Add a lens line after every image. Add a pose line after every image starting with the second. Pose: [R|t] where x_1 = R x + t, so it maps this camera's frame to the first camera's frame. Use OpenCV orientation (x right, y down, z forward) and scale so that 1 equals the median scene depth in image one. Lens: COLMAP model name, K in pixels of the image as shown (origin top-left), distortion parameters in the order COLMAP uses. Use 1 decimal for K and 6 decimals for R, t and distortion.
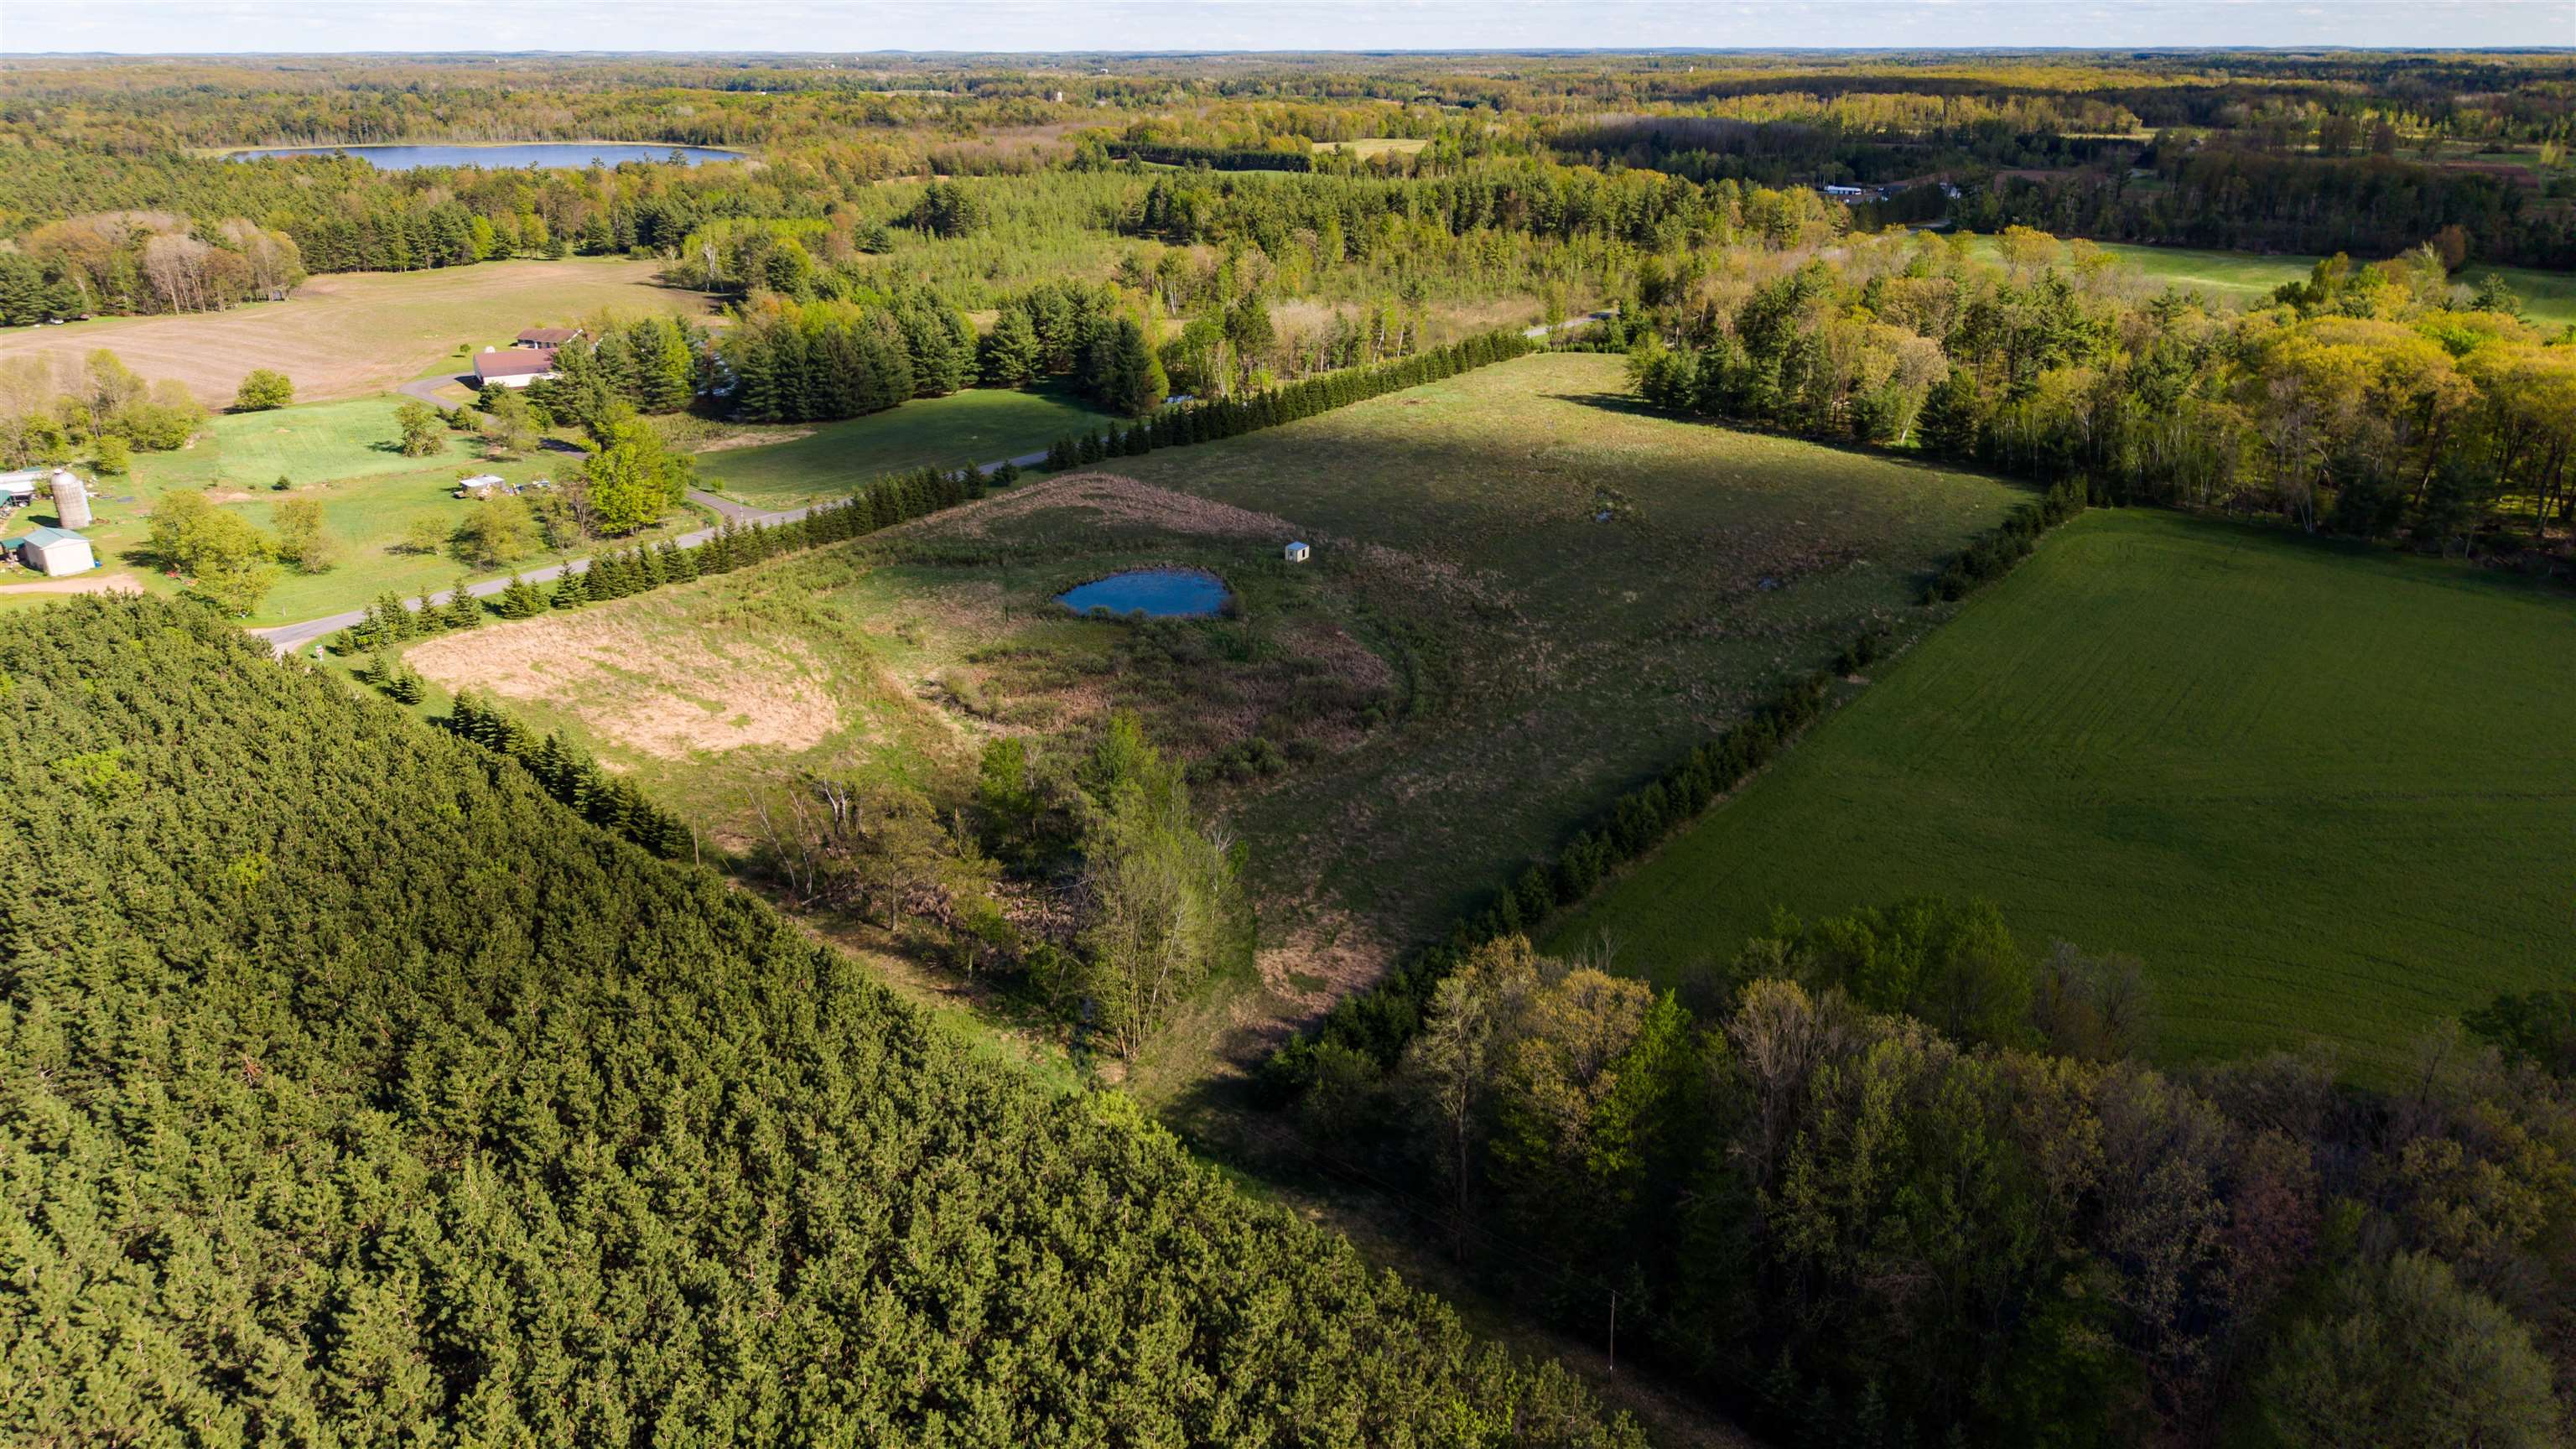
lens RADIAL K [[1720.0, 0, 1288.0], [0, 1720.0, 724.5], [0, 0, 1]] dist [0.085874, -0.115886]
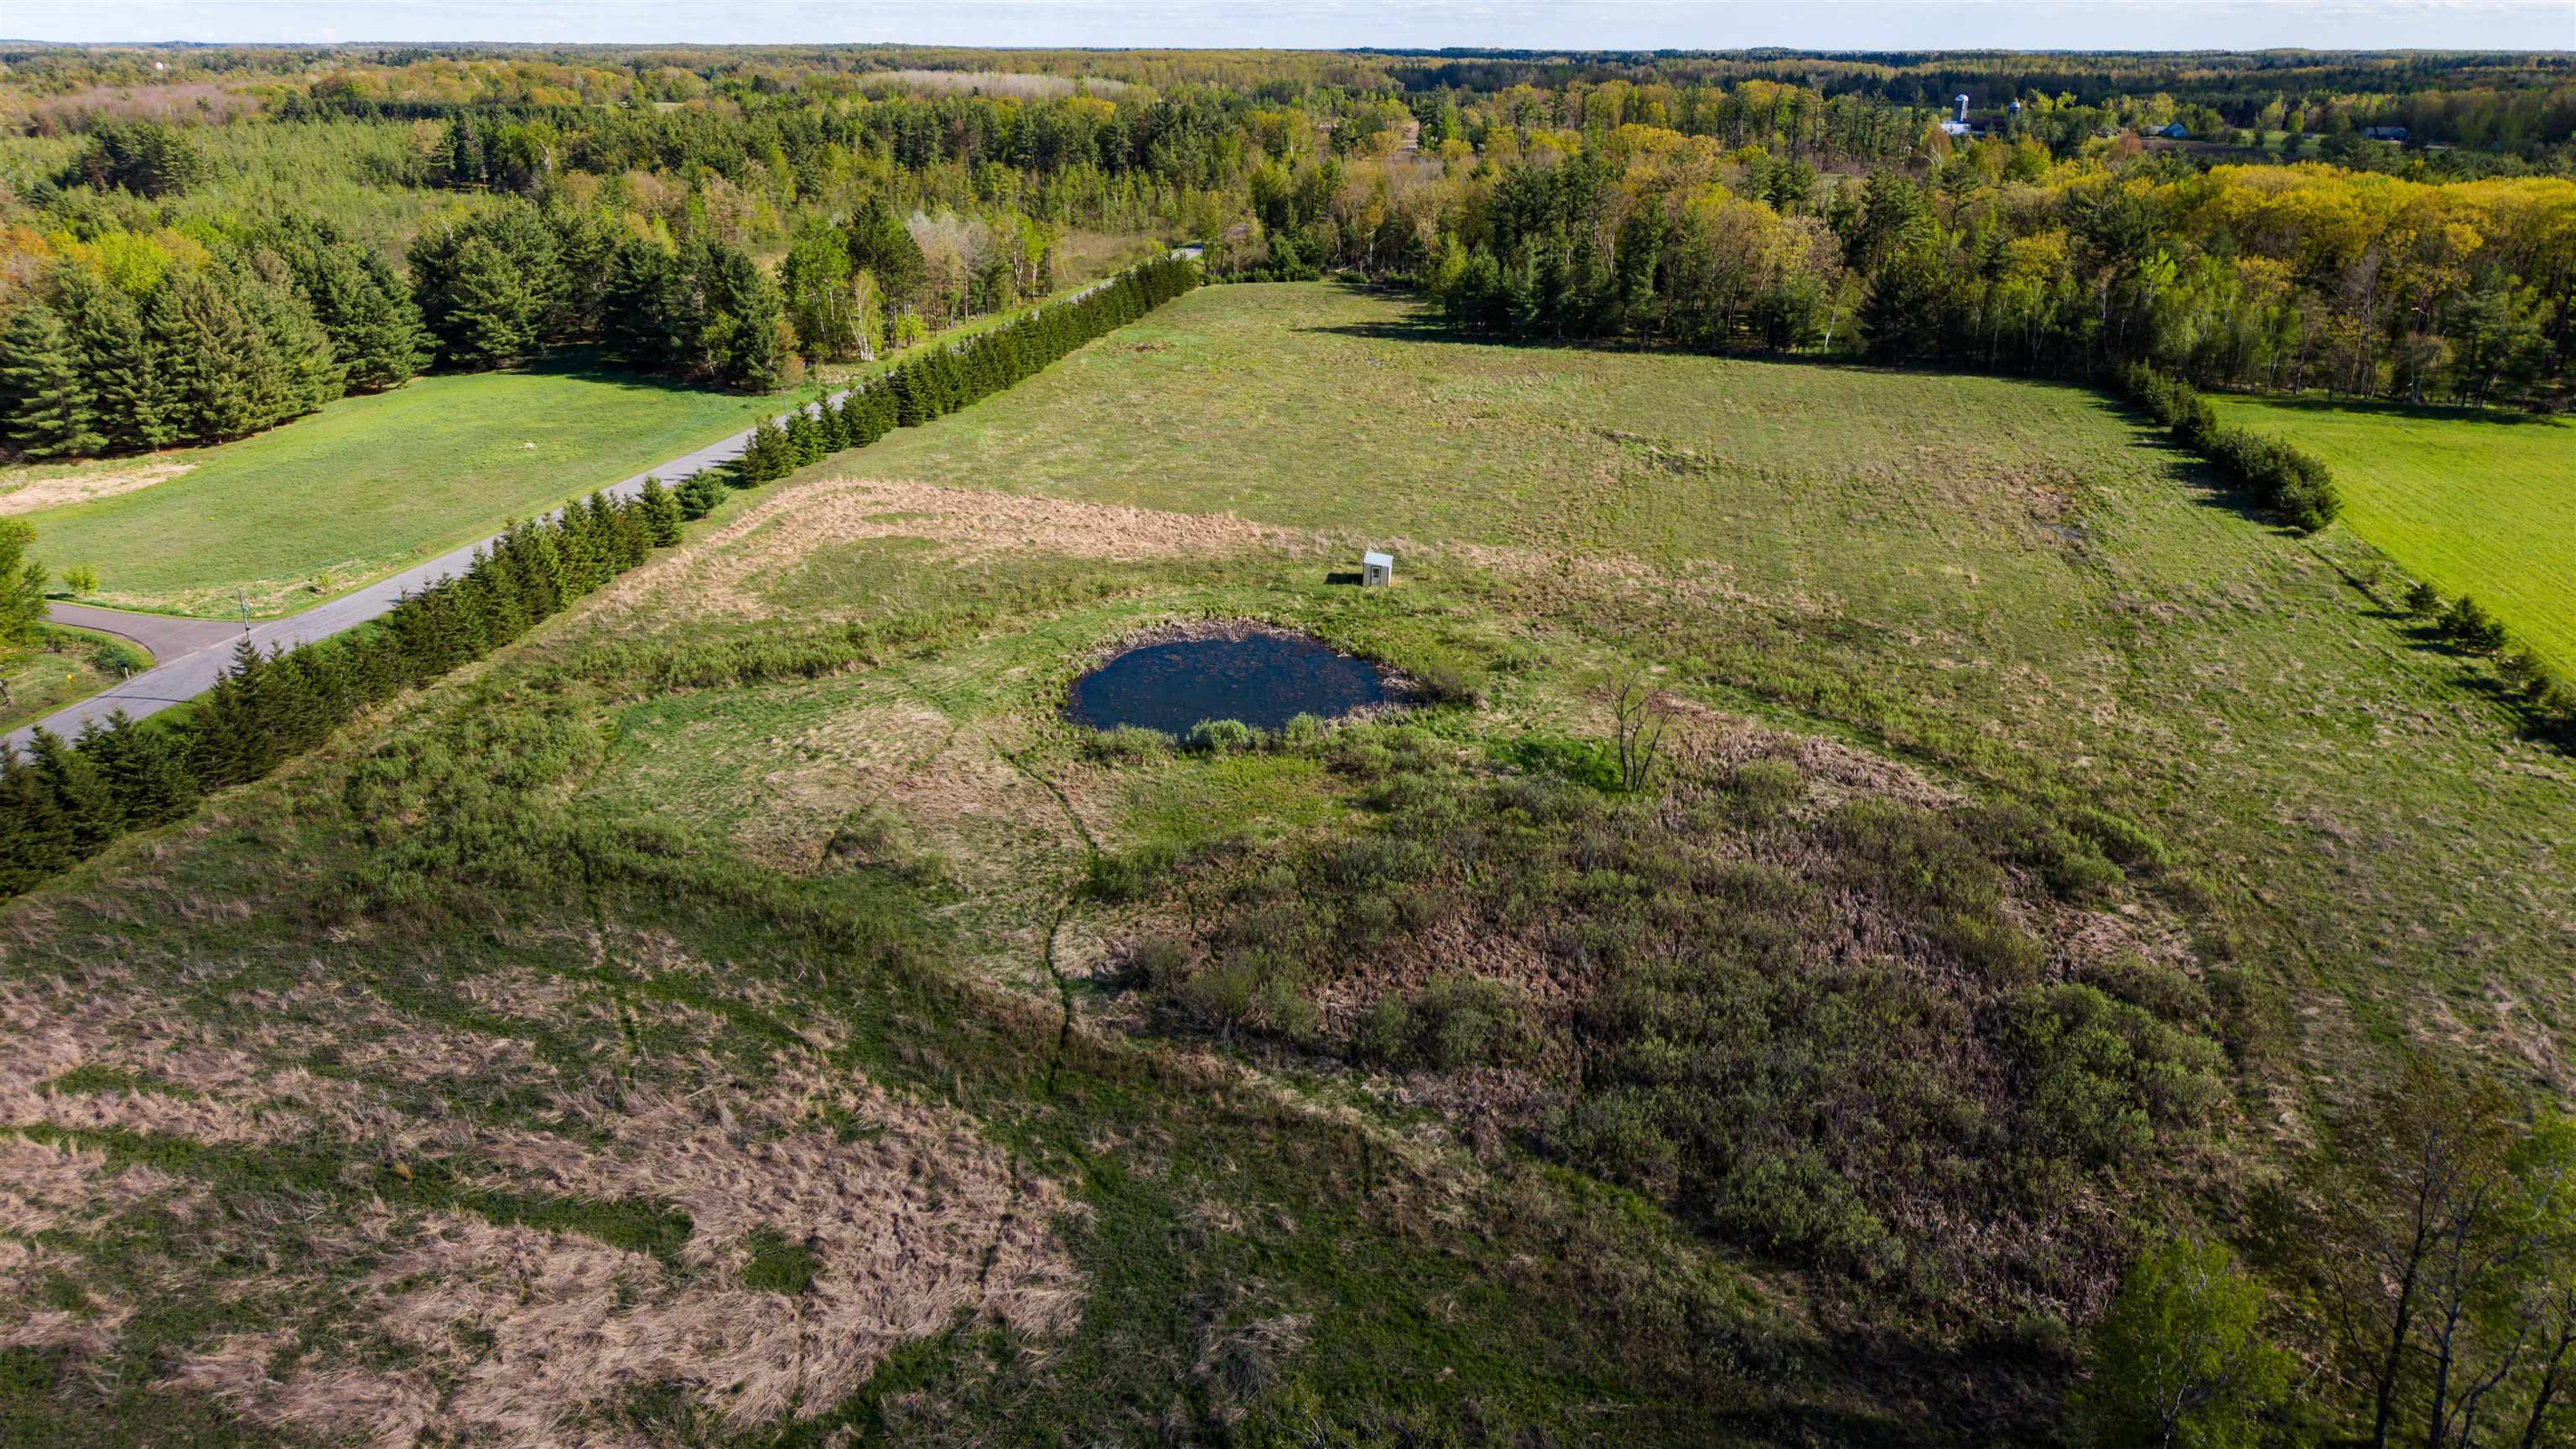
lens RADIAL K [[1732.7, 0, 1288.0], [0, 1732.7, 724.5], [0, 0, 1]] dist [0.026243, -0.023177]
pose [[0.899883, -0.154110, 0.407995, -0.180467], [0.153813, 0.987523, 0.033759, -0.050966], [-0.408107, 0.032375, 0.912360, 0.339622]]
